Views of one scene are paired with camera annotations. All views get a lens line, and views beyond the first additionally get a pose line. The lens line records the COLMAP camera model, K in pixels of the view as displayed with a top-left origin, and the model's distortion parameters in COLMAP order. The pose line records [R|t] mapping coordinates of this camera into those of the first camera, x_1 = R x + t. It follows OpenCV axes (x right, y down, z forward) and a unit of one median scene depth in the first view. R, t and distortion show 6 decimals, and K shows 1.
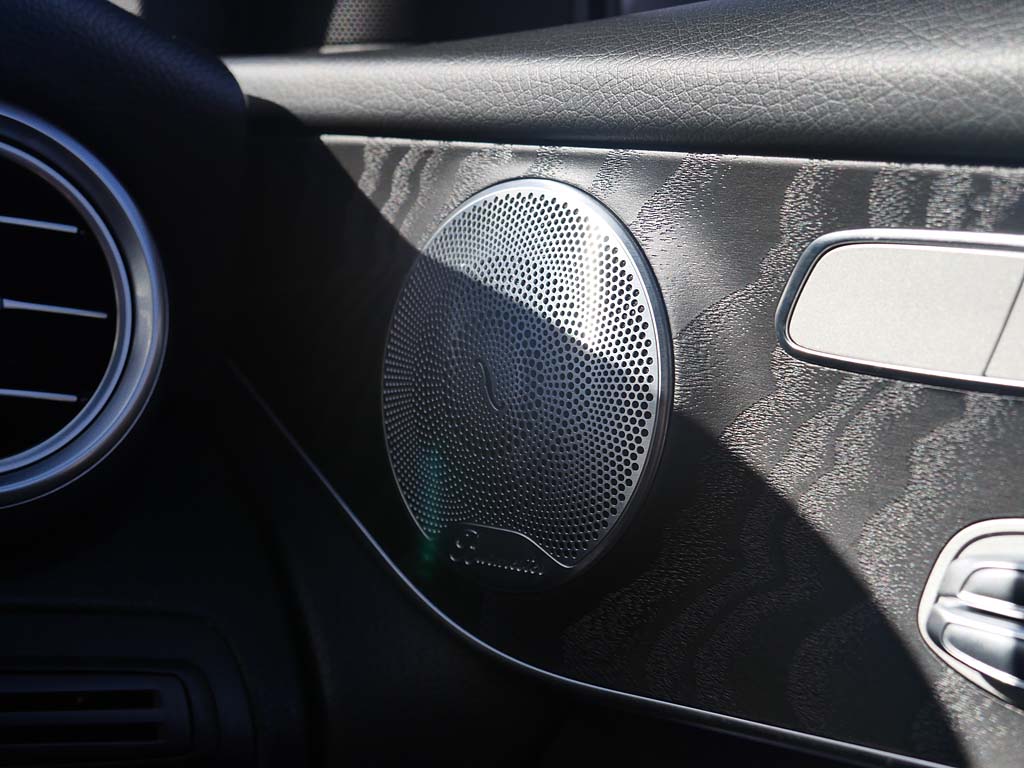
lens RADIAL K [[1515.0, 0, 513.1], [0, 1515.0, 376.1], [0, 0, 1]] dist [-0.013314, 0.000000]
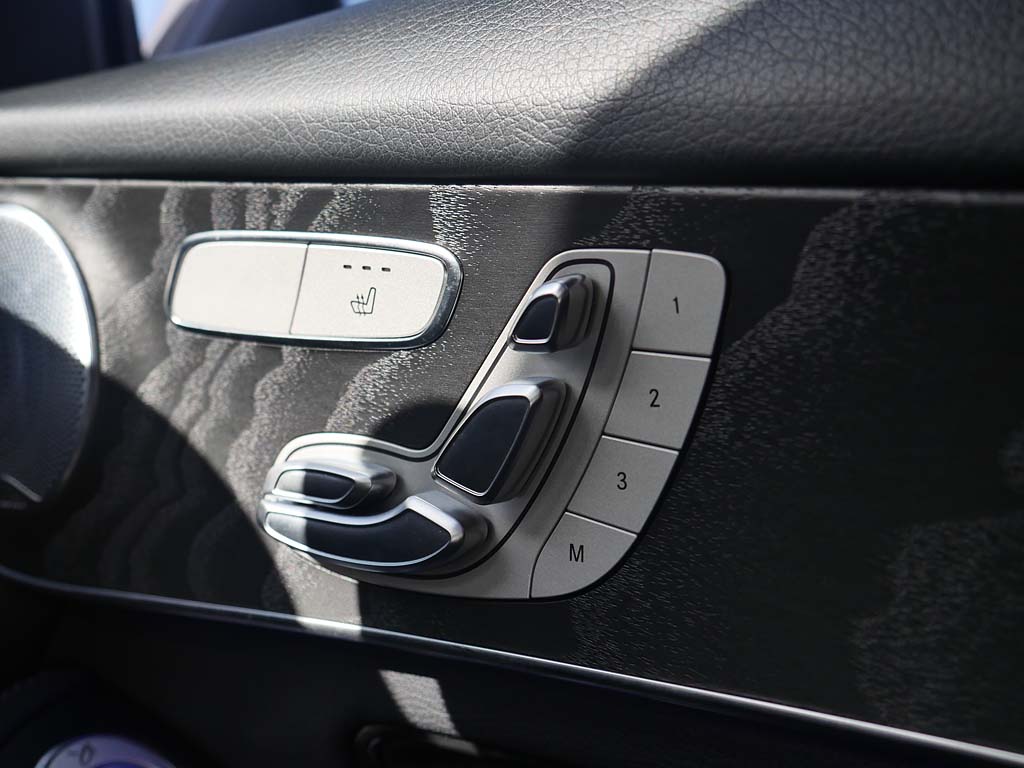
lens RADIAL K [[1178.1, 0, 509.9], [0, 1178.1, 394.0], [0, 0, 1]] dist [0.007995, 0.000000]
pose [[0.978814, -0.073902, 0.190950, 0.290779], [0.067137, 0.996873, 0.041667, 0.022954], [-0.193432, -0.027964, 0.980715, -0.101968]]
